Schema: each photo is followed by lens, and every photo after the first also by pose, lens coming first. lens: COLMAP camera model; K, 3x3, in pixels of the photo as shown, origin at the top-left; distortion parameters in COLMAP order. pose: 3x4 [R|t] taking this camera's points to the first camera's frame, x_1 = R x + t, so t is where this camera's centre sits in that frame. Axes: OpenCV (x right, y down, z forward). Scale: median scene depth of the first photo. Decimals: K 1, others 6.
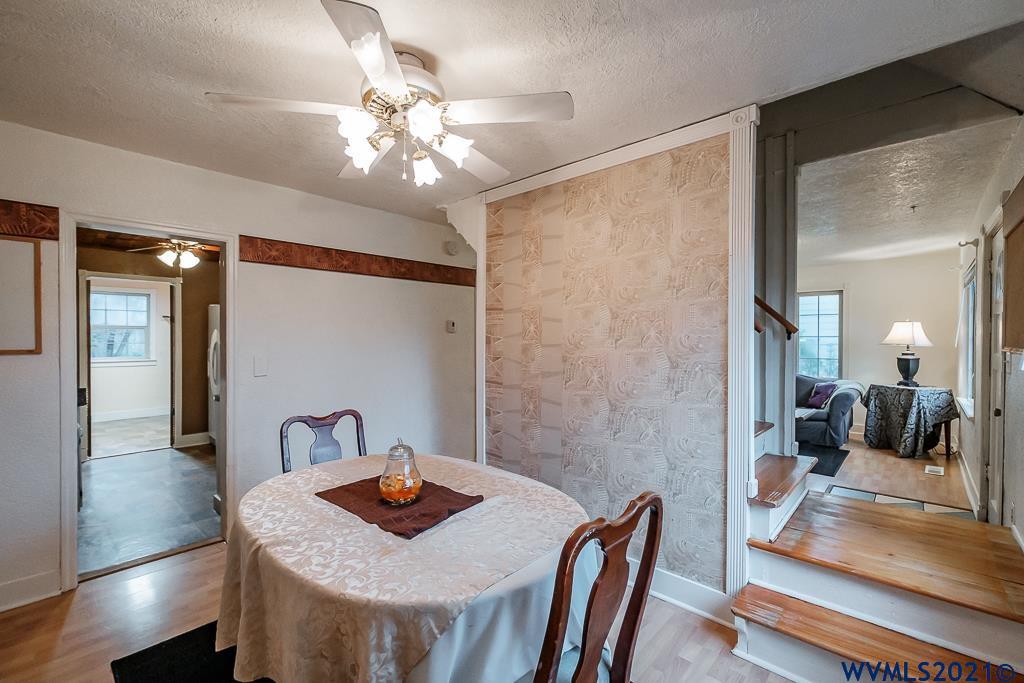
lens RADIAL K [[447.3, 0, 505.8], [0, 447.3, 341.2], [0, 0, 1]] dist [-0.000859, -0.000180]
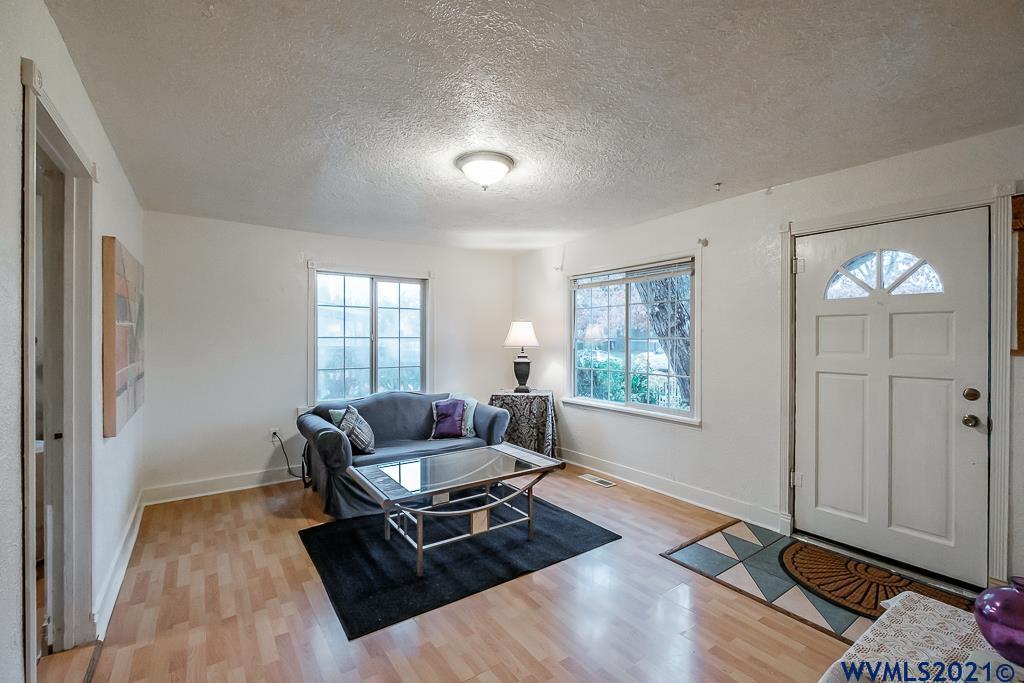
lens RADIAL K [[447.3, 0, 505.8], [0, 447.3, 341.2], [0, 0, 1]] dist [-0.000859, -0.000180]
pose [[0.215797, -0.004170, 0.976429, 0.010081], [0.005910, 0.999978, 0.002965, -0.005962], [-0.976420, 0.005131, 0.215817, 0.829869]]
